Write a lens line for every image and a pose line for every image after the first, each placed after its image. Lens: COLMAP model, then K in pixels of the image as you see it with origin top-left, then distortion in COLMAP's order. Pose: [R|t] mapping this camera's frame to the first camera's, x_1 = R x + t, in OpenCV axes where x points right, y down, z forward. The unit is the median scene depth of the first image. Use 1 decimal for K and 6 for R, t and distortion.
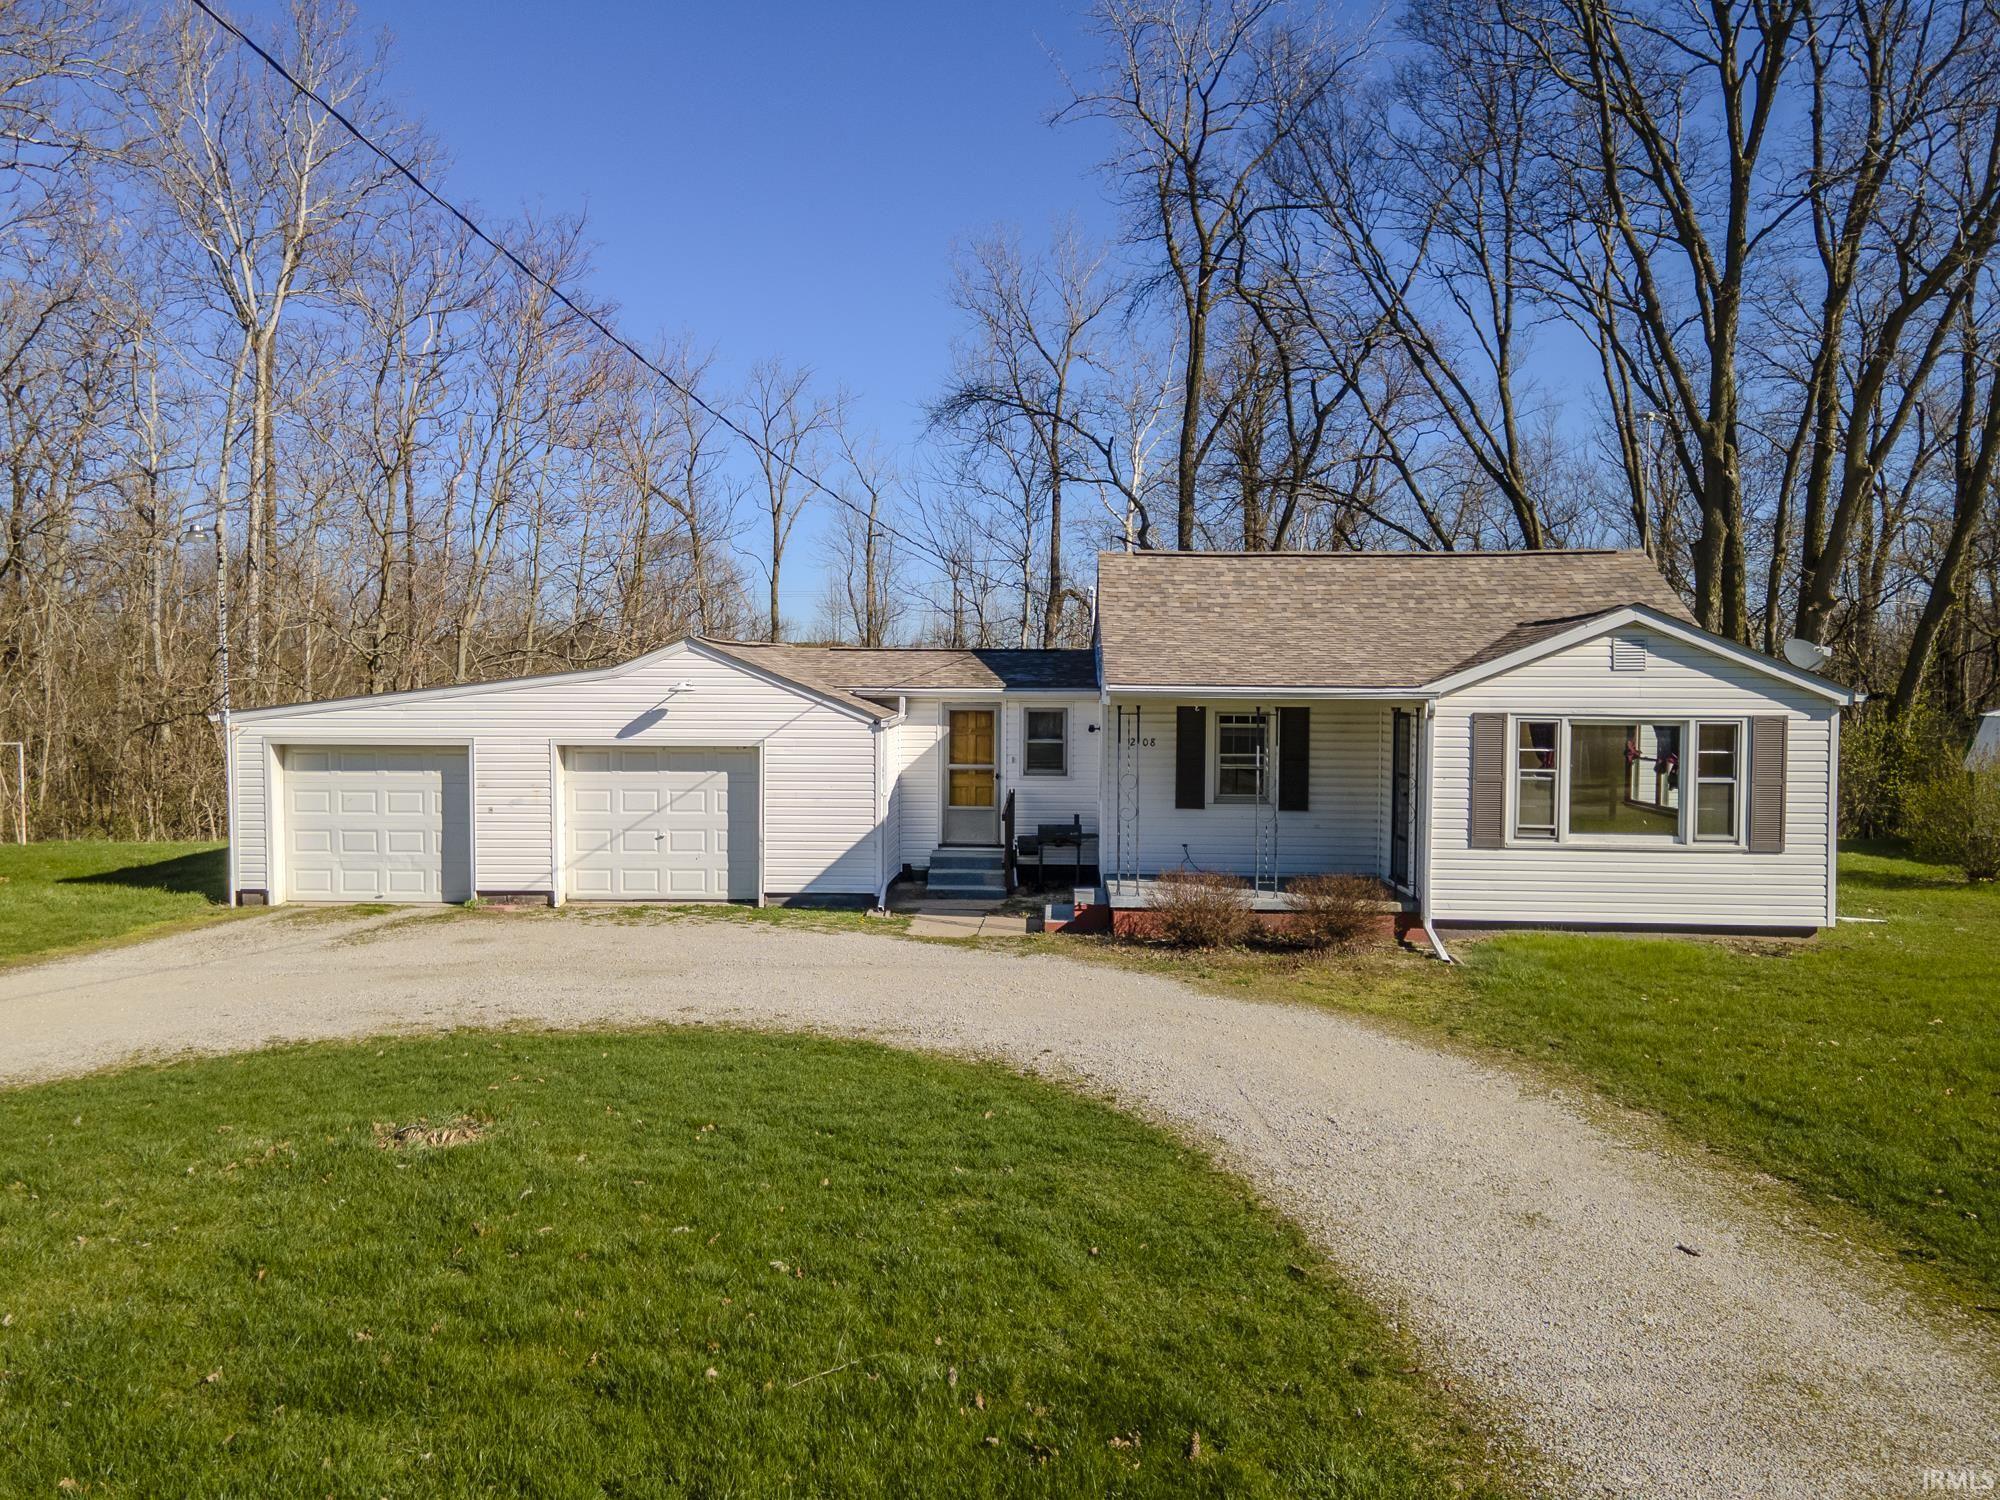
lens RADIAL K [[1402.7, 0, 1000.0], [0, 1402.7, 750.0], [0, 0, 1]] dist [0.026134, 0.002392]
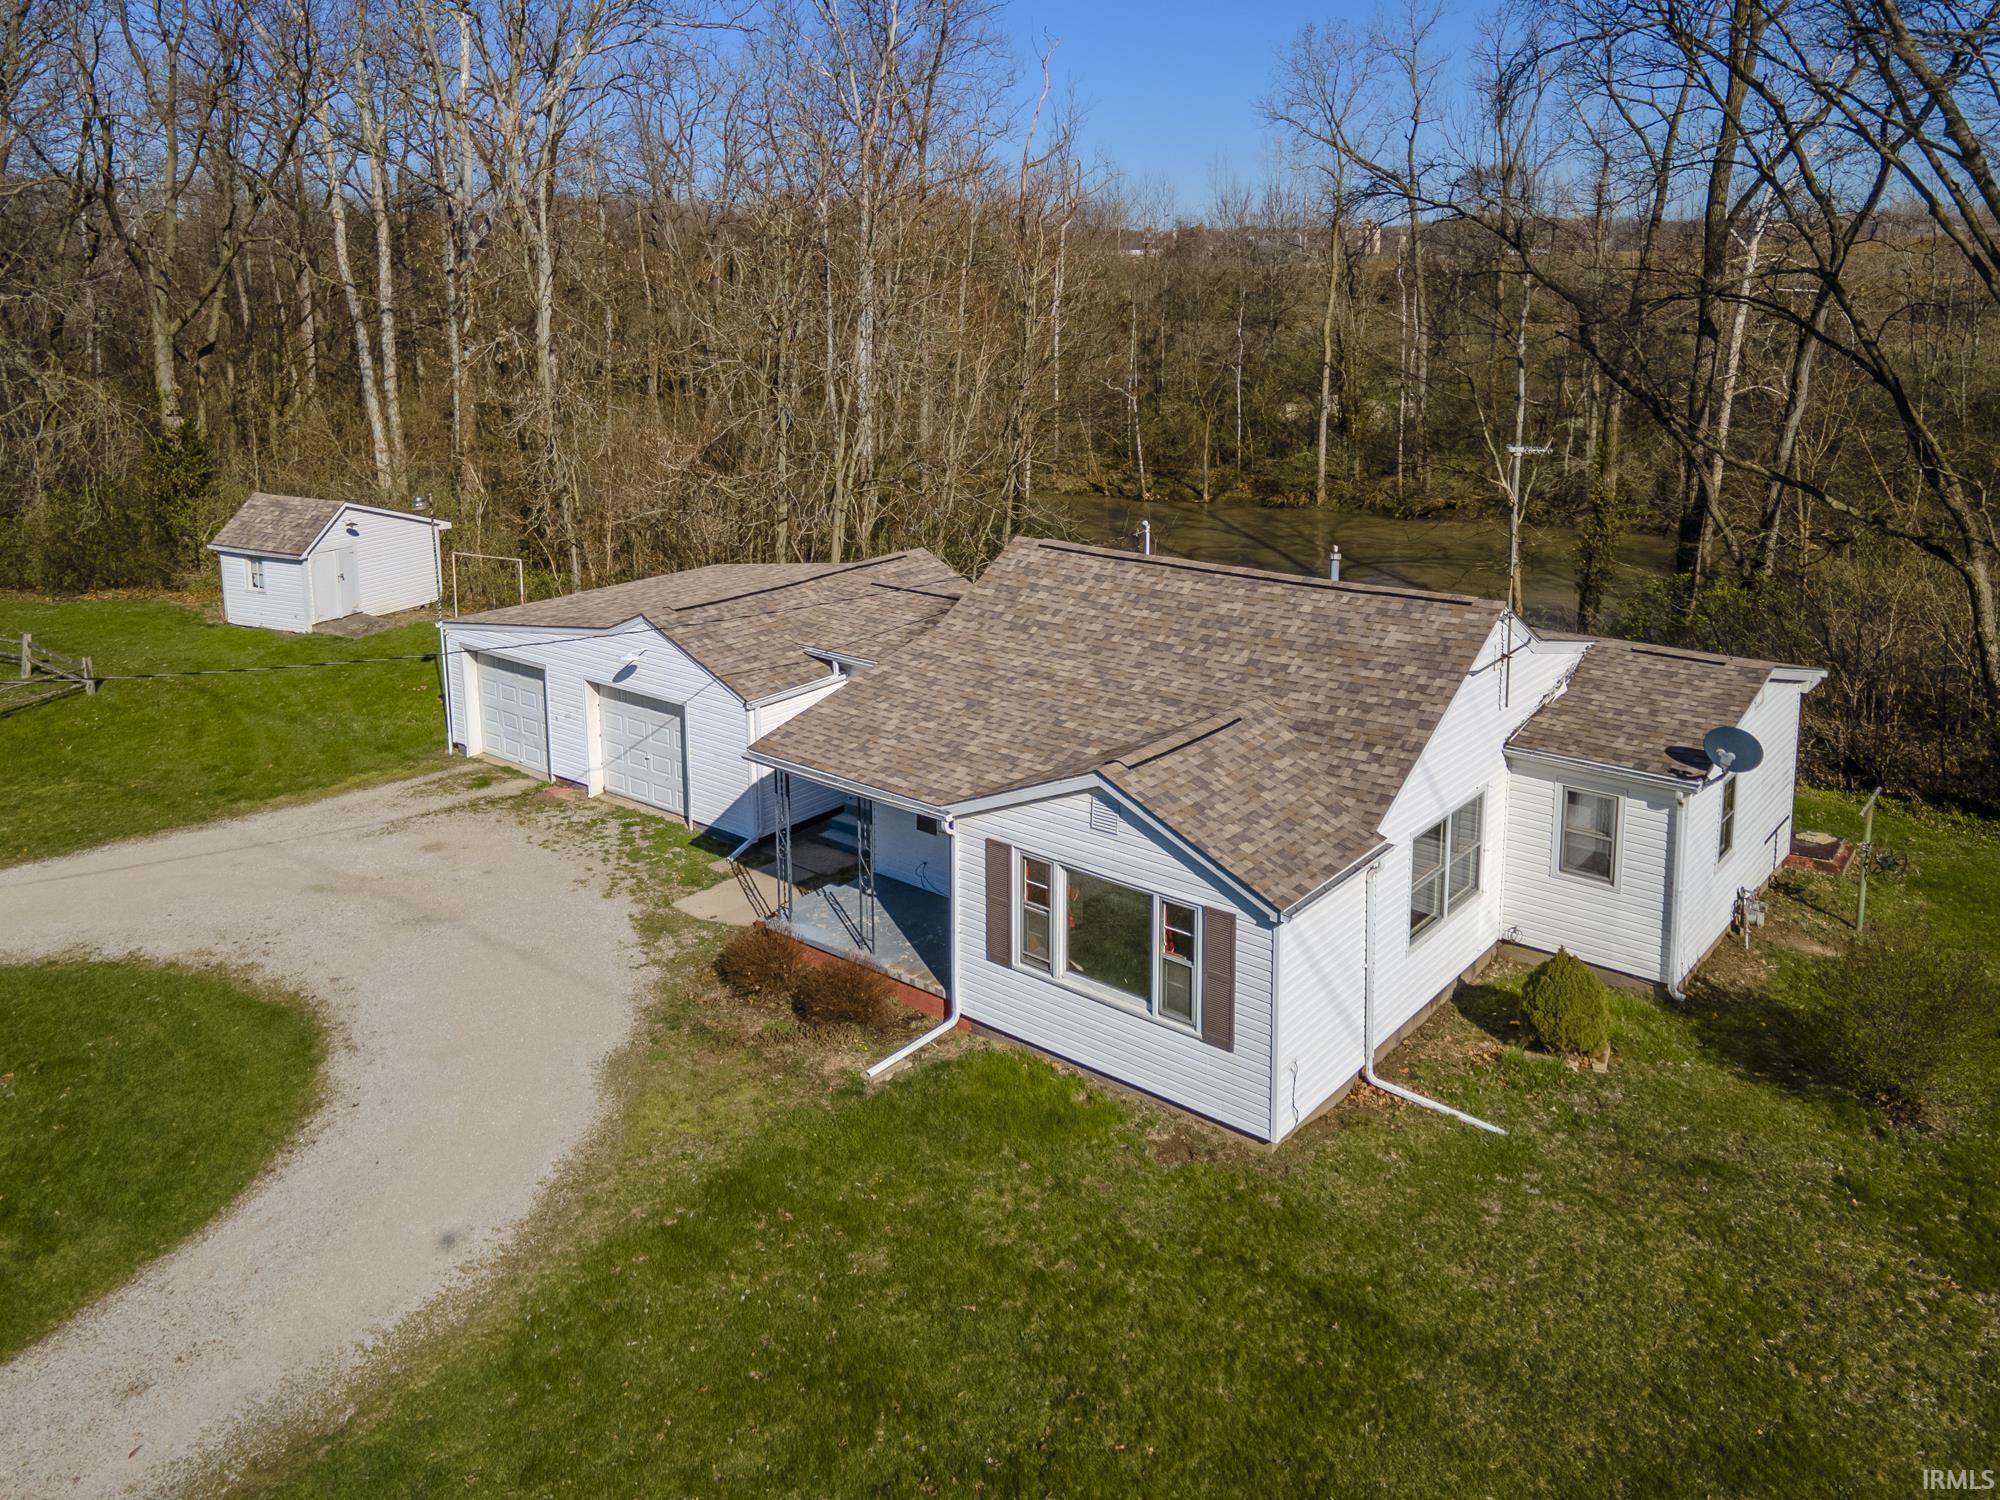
lens RADIAL K [[1459.5, 0, 1021.7], [0, 1459.5, 512.1], [0, 0, 1]] dist [0.030383, -0.000500]
pose [[0.815802, 0.082900, -0.572359, 0.839149], [-0.016394, 0.992590, 0.120398, -0.348968], [0.578099, -0.088837, 0.811116, 0.127854]]
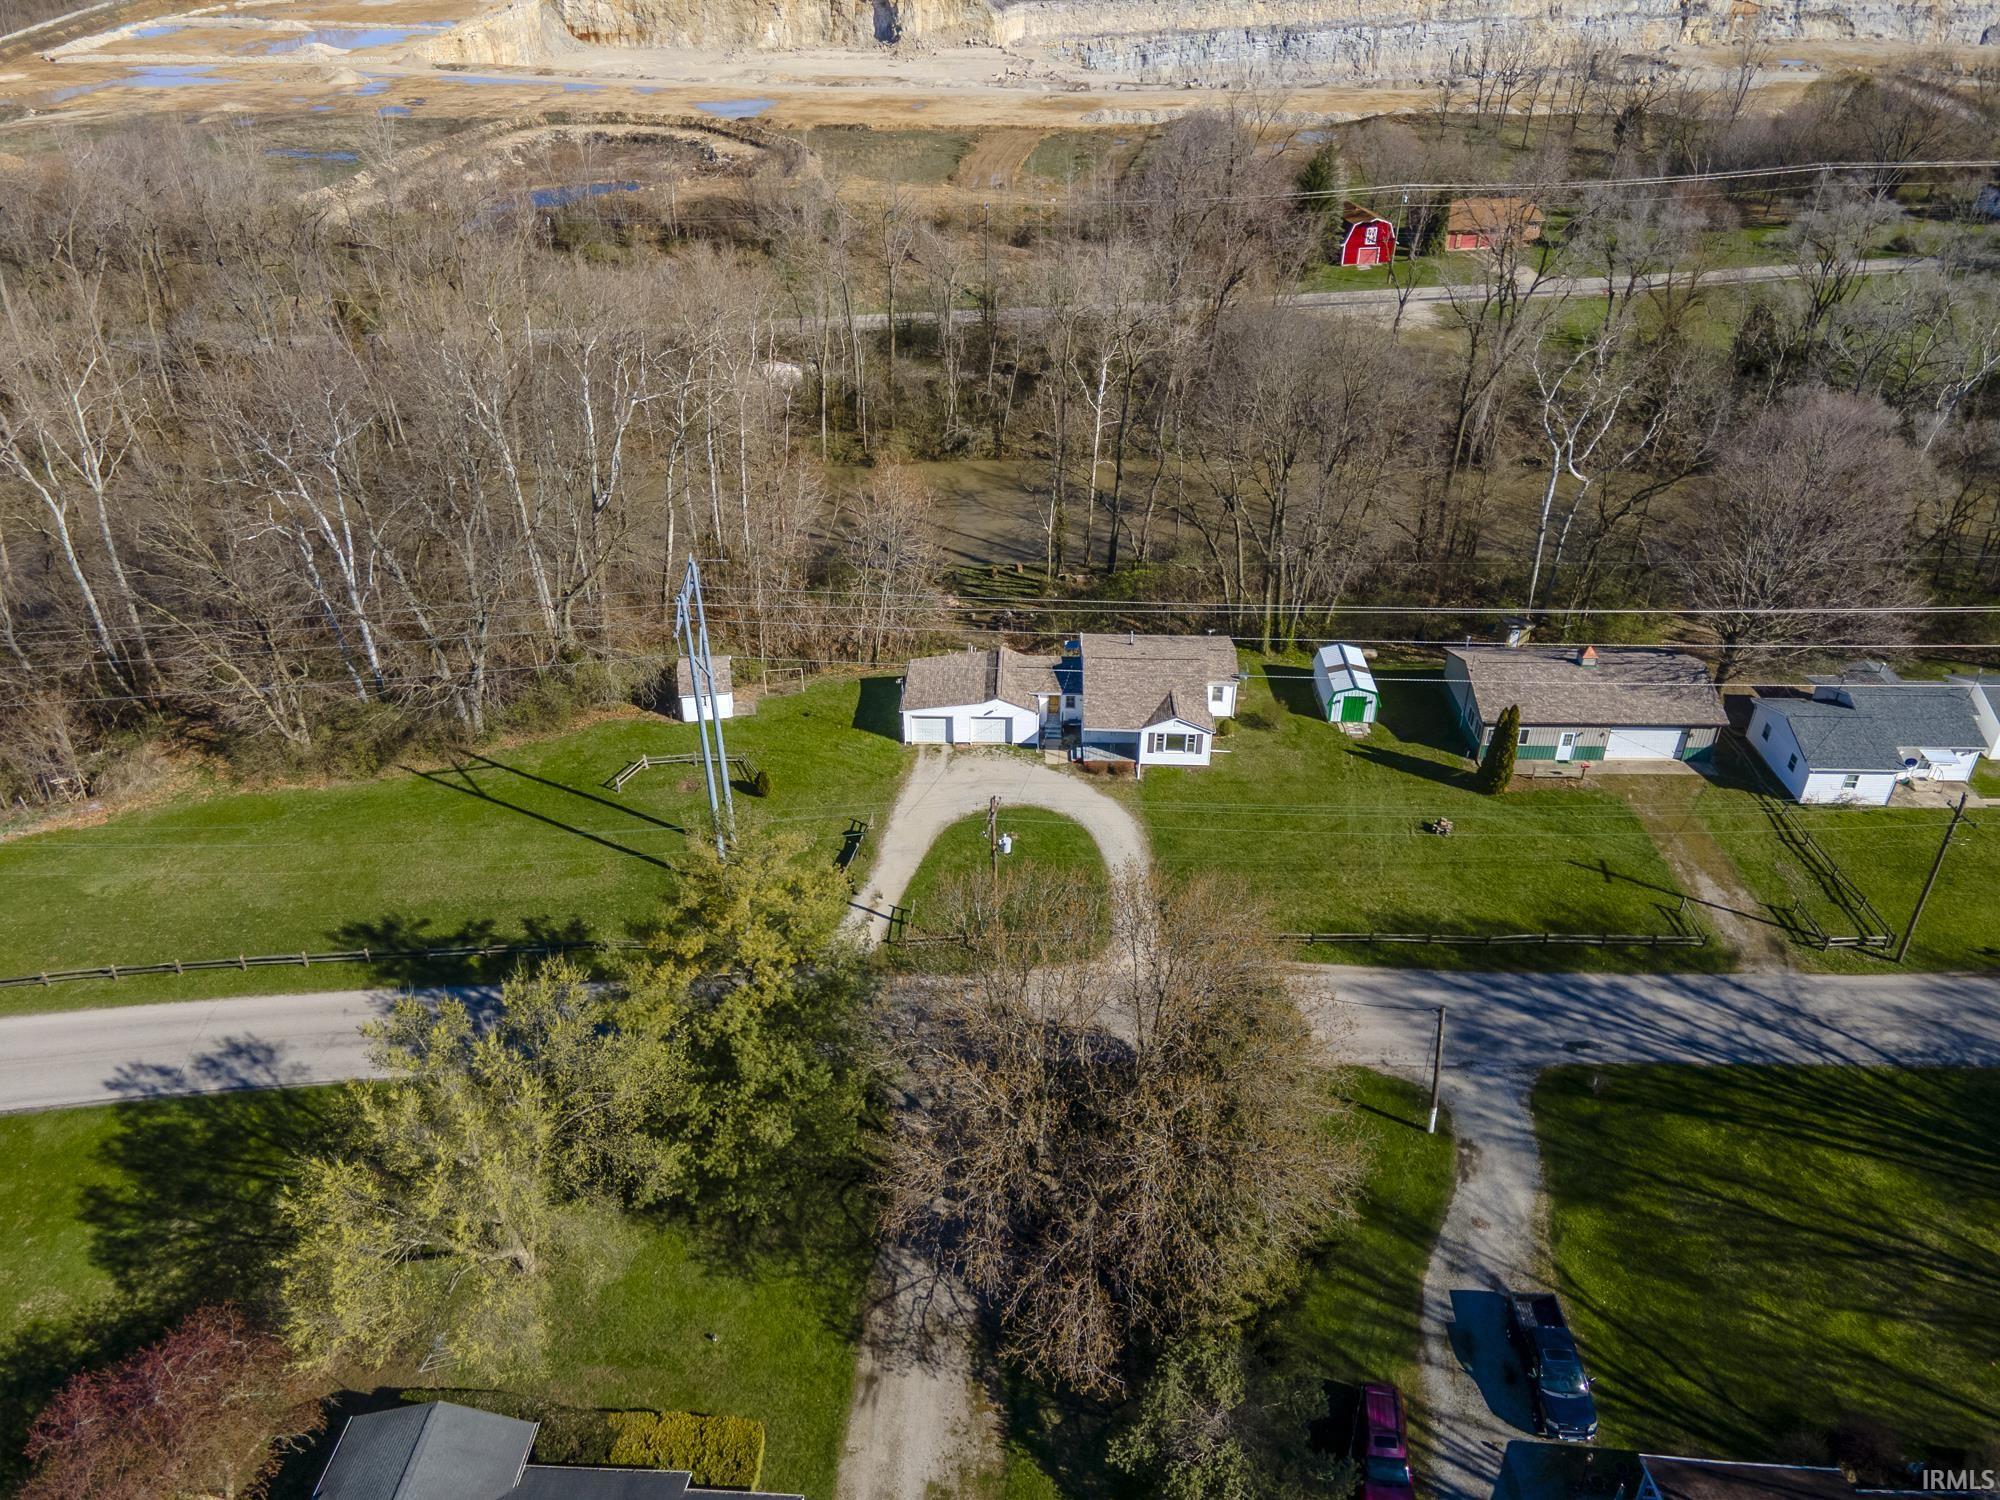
lens RADIAL K [[1402.7, 0, 1000.0], [0, 1402.7, 750.0], [0, 0, 1]] dist [0.026134, 0.002392]
pose [[0.999599, -0.013424, 0.024932, -0.350664], [-0.000958, 0.863956, 0.503566, -2.434299], [-0.028300, -0.503388, 0.863597, -3.373466]]
